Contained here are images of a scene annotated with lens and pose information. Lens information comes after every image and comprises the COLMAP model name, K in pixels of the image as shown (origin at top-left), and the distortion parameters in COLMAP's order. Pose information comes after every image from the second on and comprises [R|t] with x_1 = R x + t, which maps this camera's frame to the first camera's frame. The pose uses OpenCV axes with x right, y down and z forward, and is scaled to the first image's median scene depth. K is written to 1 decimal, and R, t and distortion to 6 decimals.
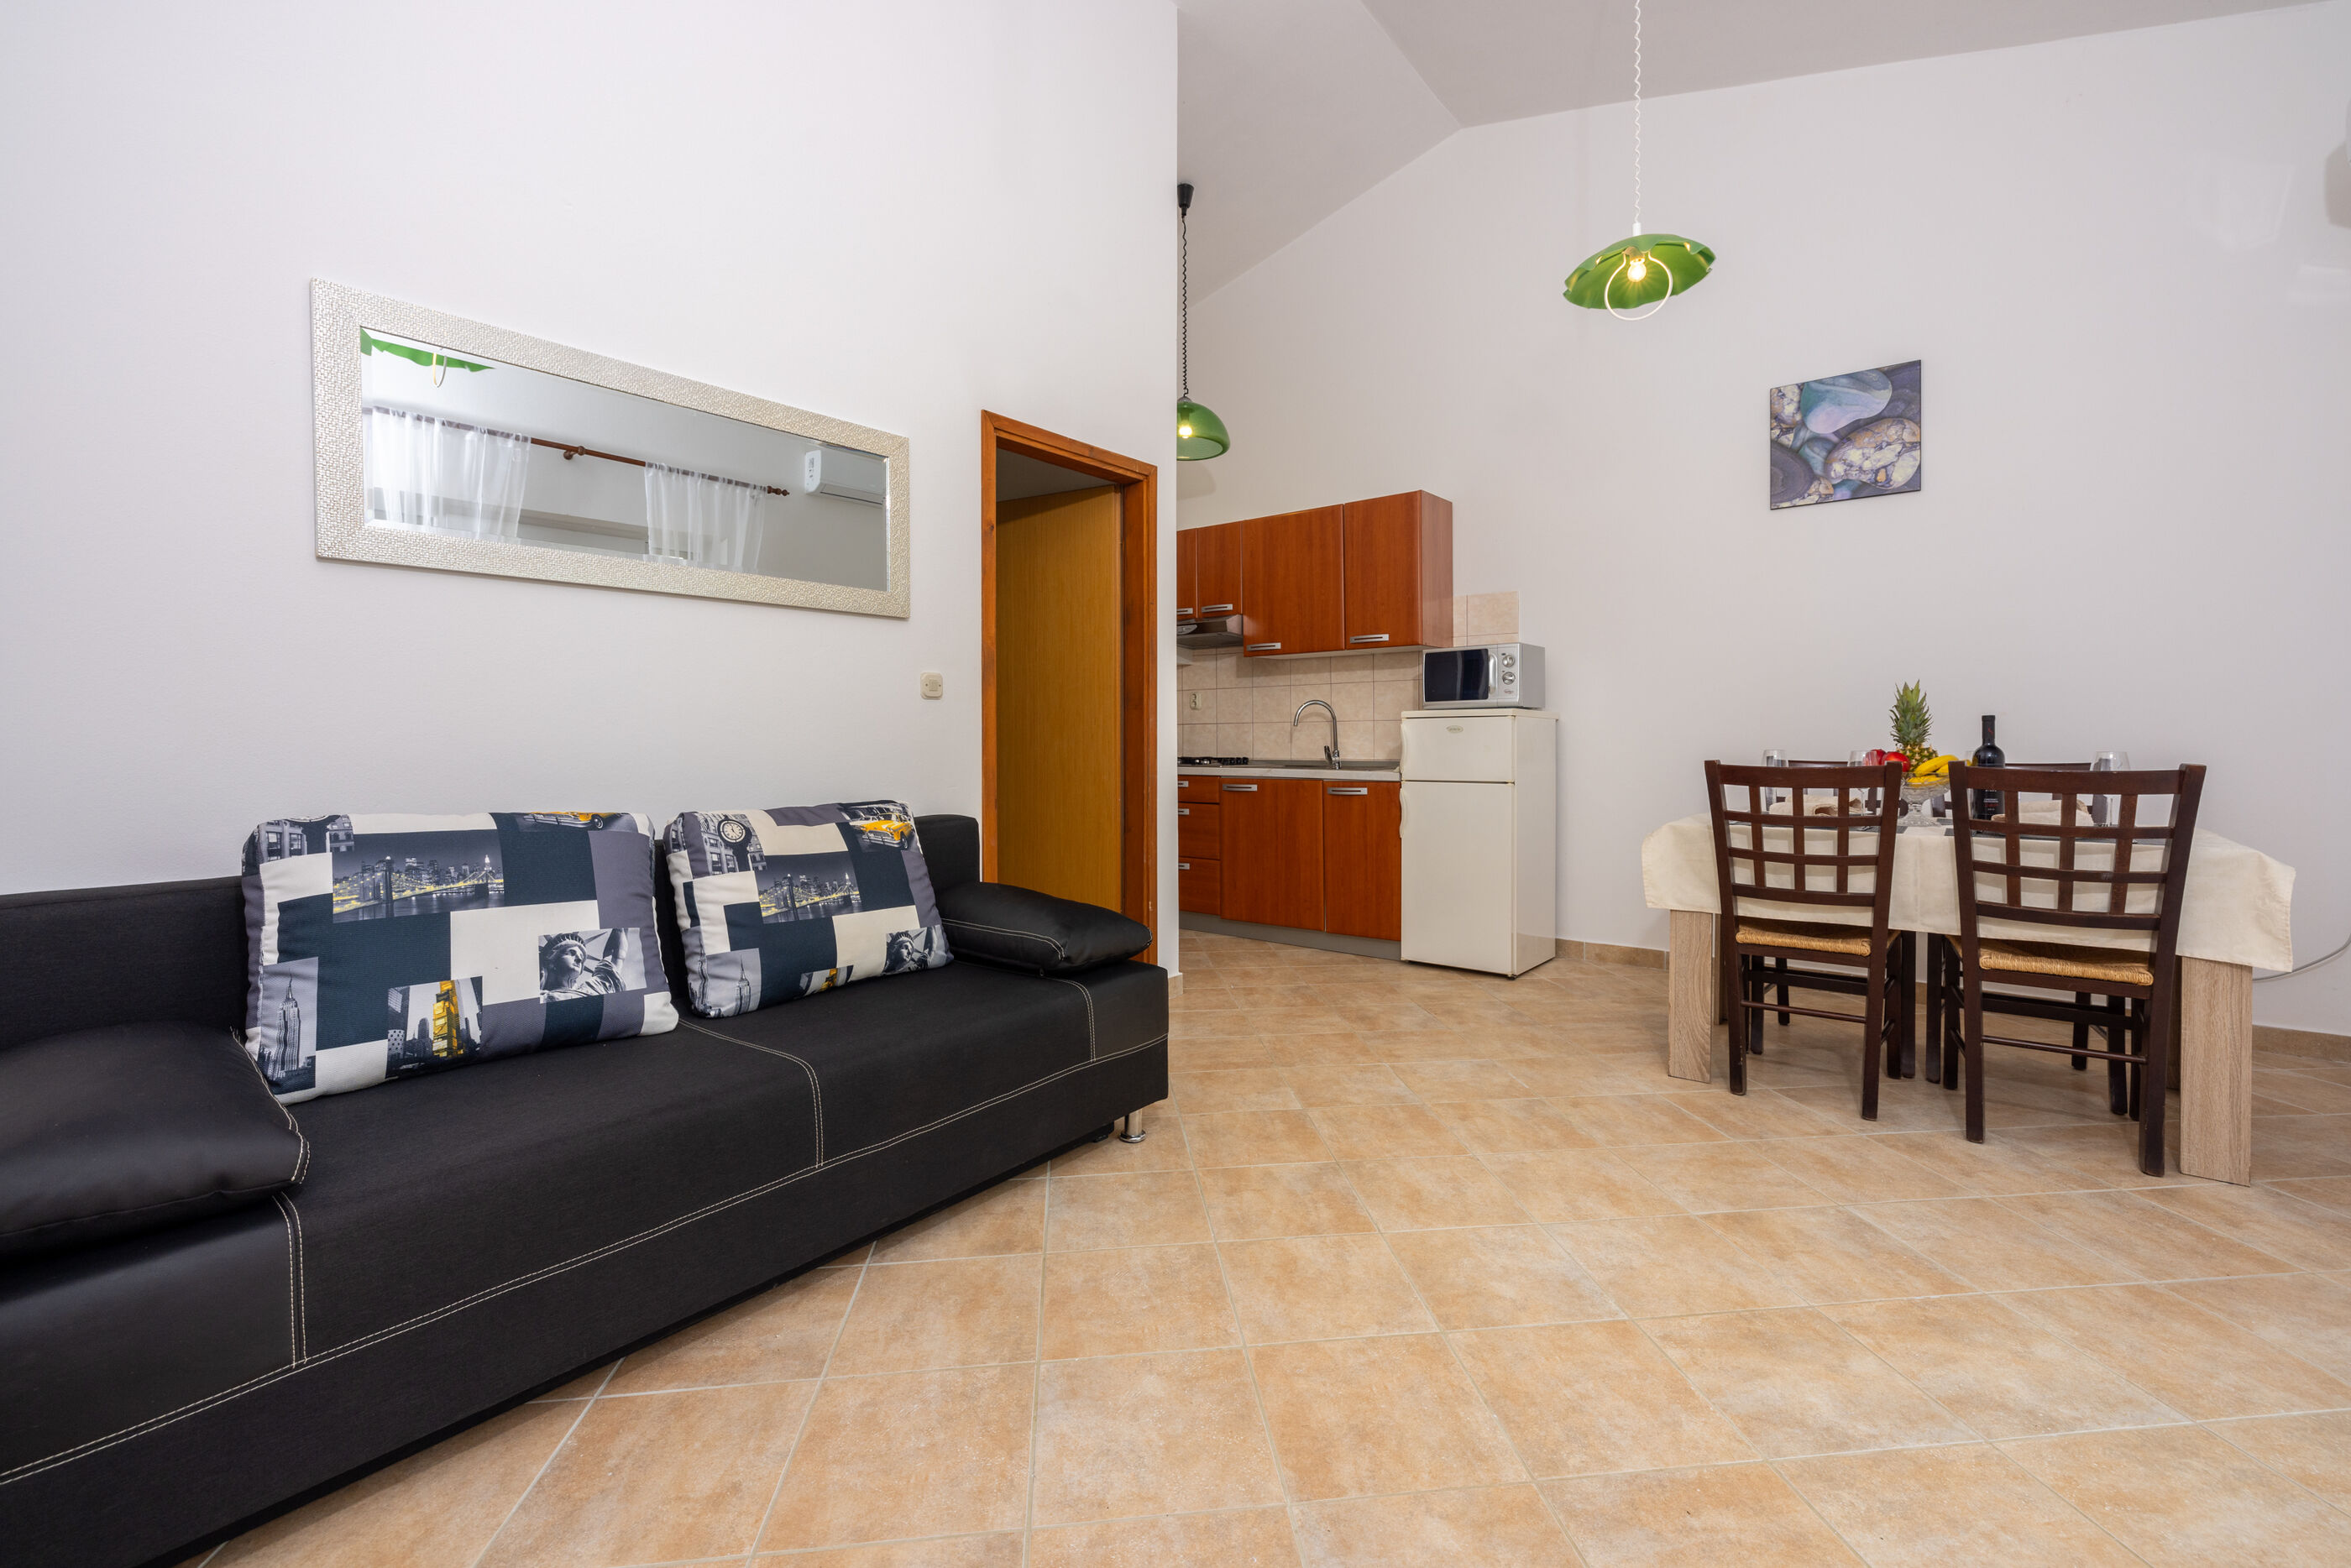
lens RADIAL K [[990.6, 0, 1182.8], [0, 990.6, 746.1], [0, 0, 1]] dist [0.000169, 0.000254]
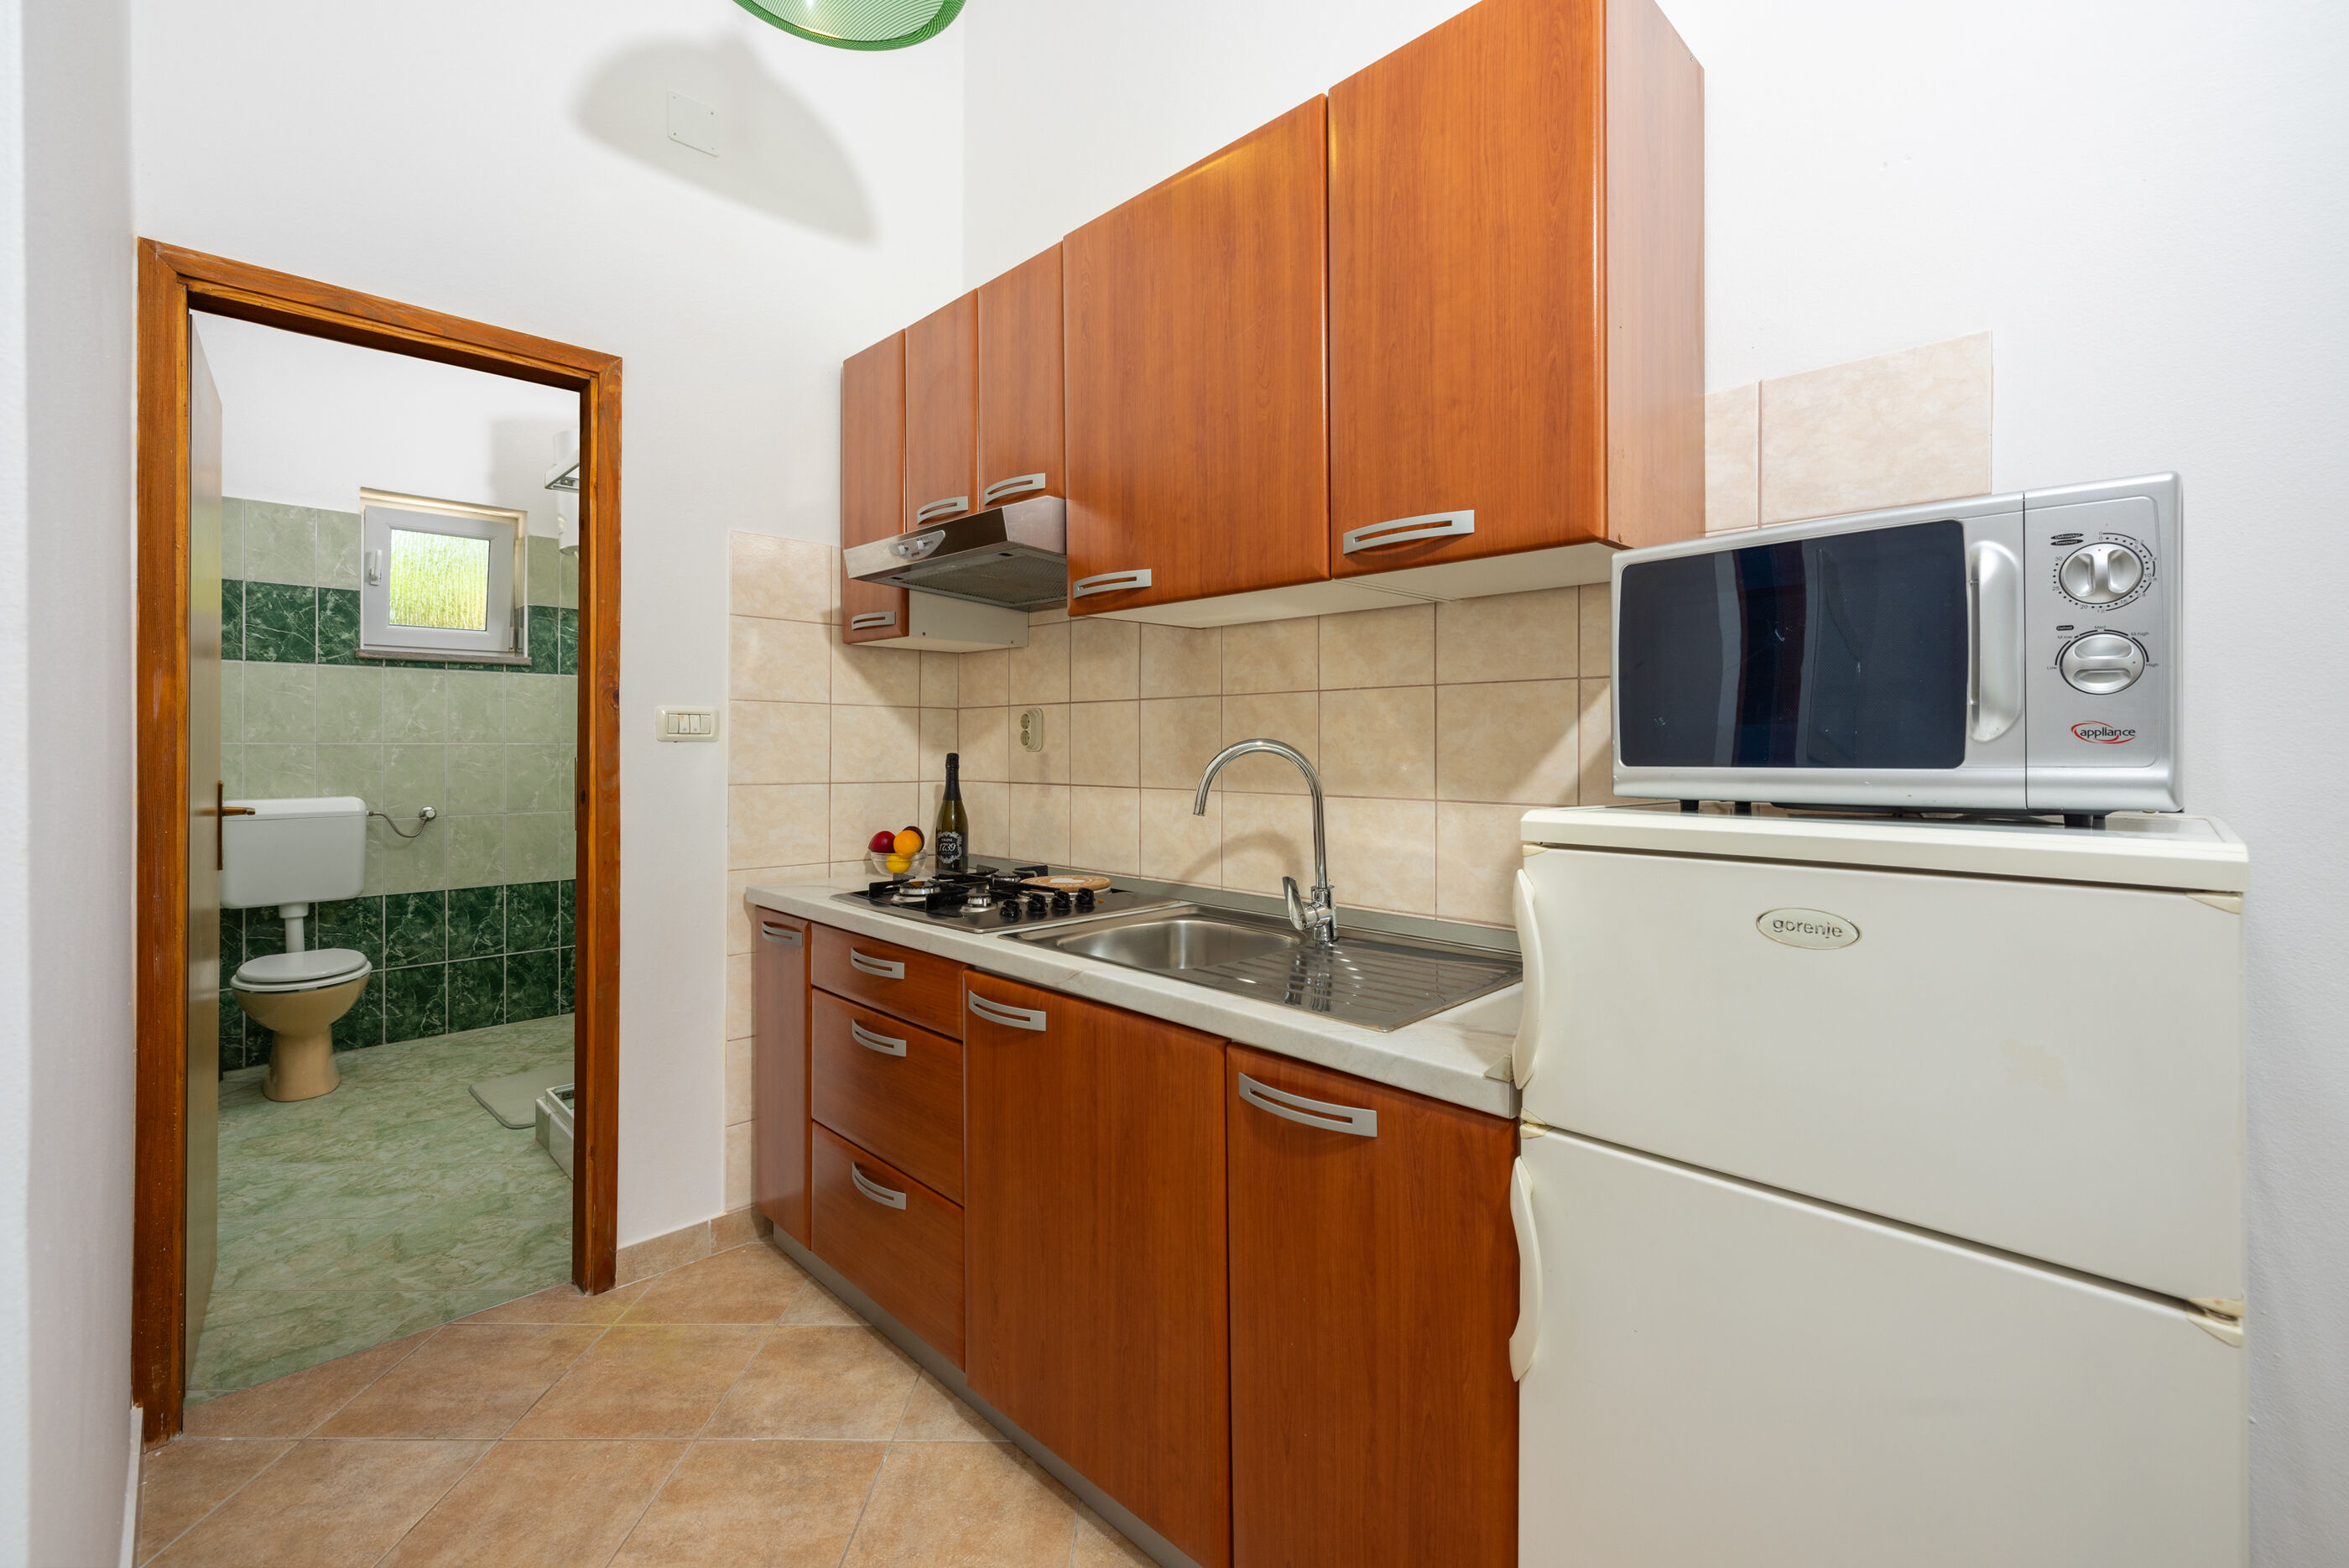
lens RADIAL K [[989.6, 0, 1179.5], [0, 989.6, 742.1], [0, 0, 1]] dist [0.000885, -0.000116]
pose [[0.993379, 0.006151, -0.114717, 0.319586], [-0.007433, 0.999915, -0.010753, -0.090452], [0.114641, 0.011535, 0.993340, 1.449736]]
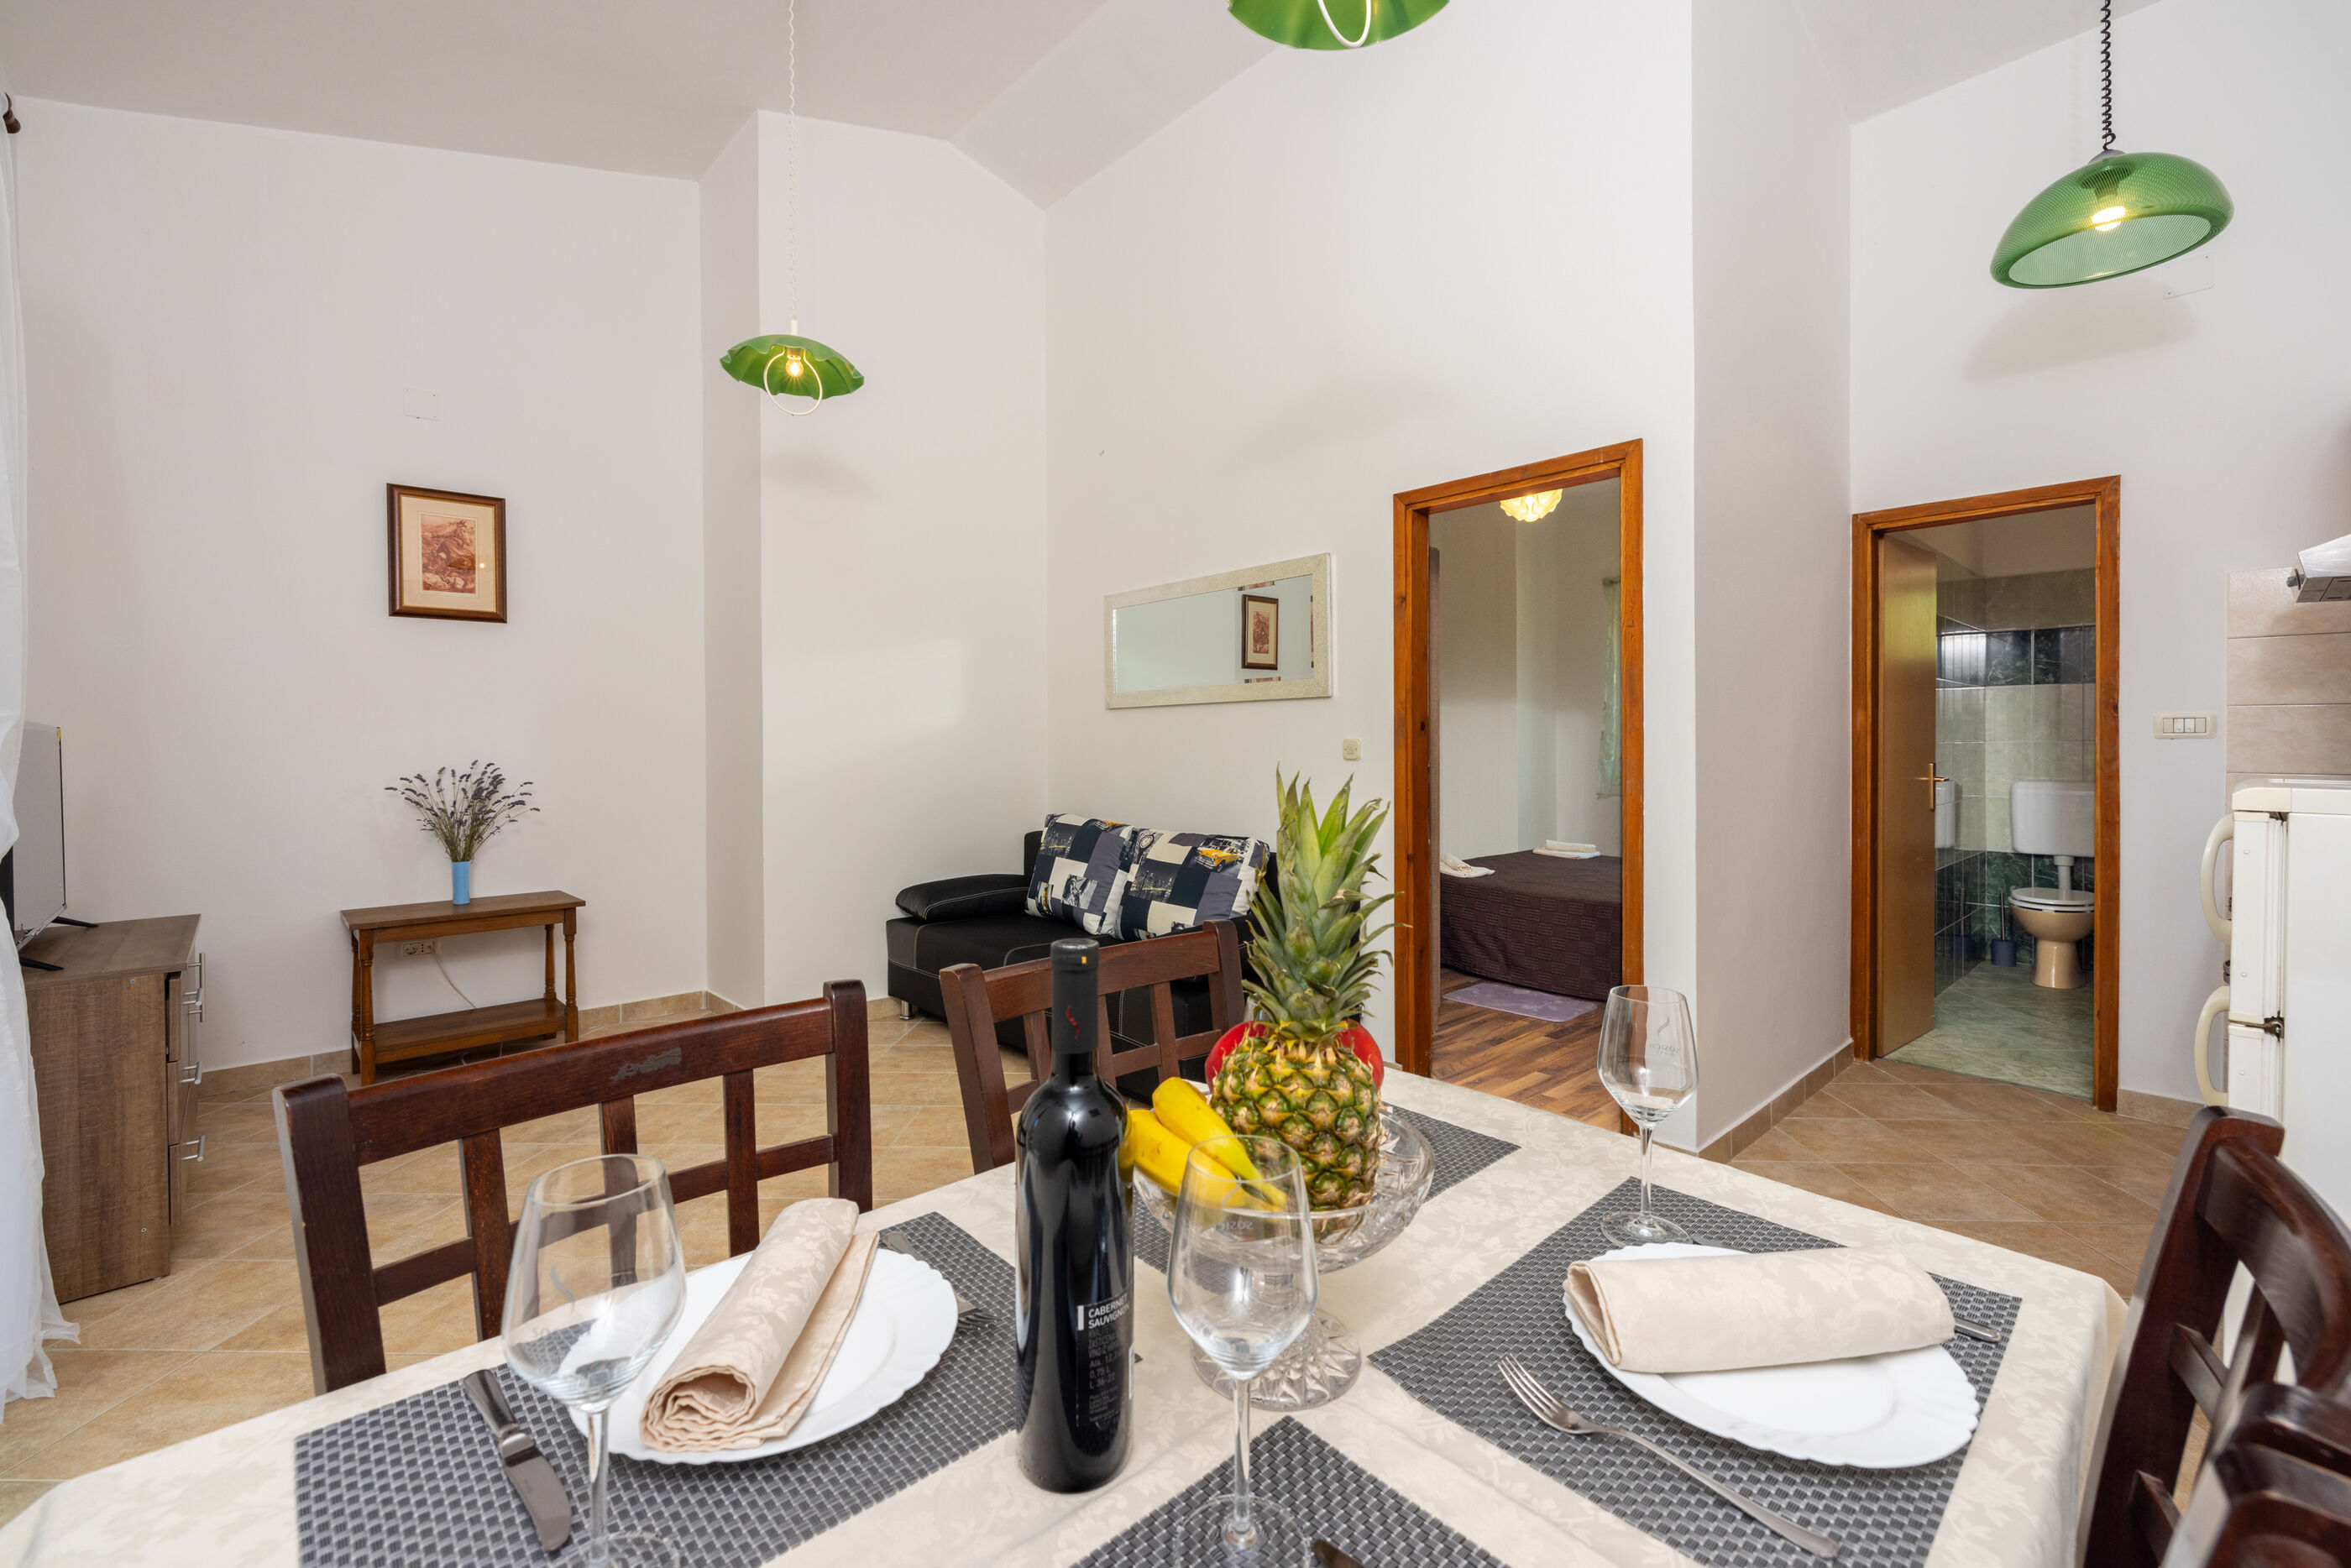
lens RADIAL K [[990.6, 0, 1182.8], [0, 990.6, 746.1], [0, 0, 1]] dist [0.000169, 0.000254]
pose [[-0.155693, 0.006671, -0.987783, 1.222692], [-0.002785, 0.999970, 0.007193, -0.094027], [0.987802, 0.003870, -0.155670, 1.263218]]
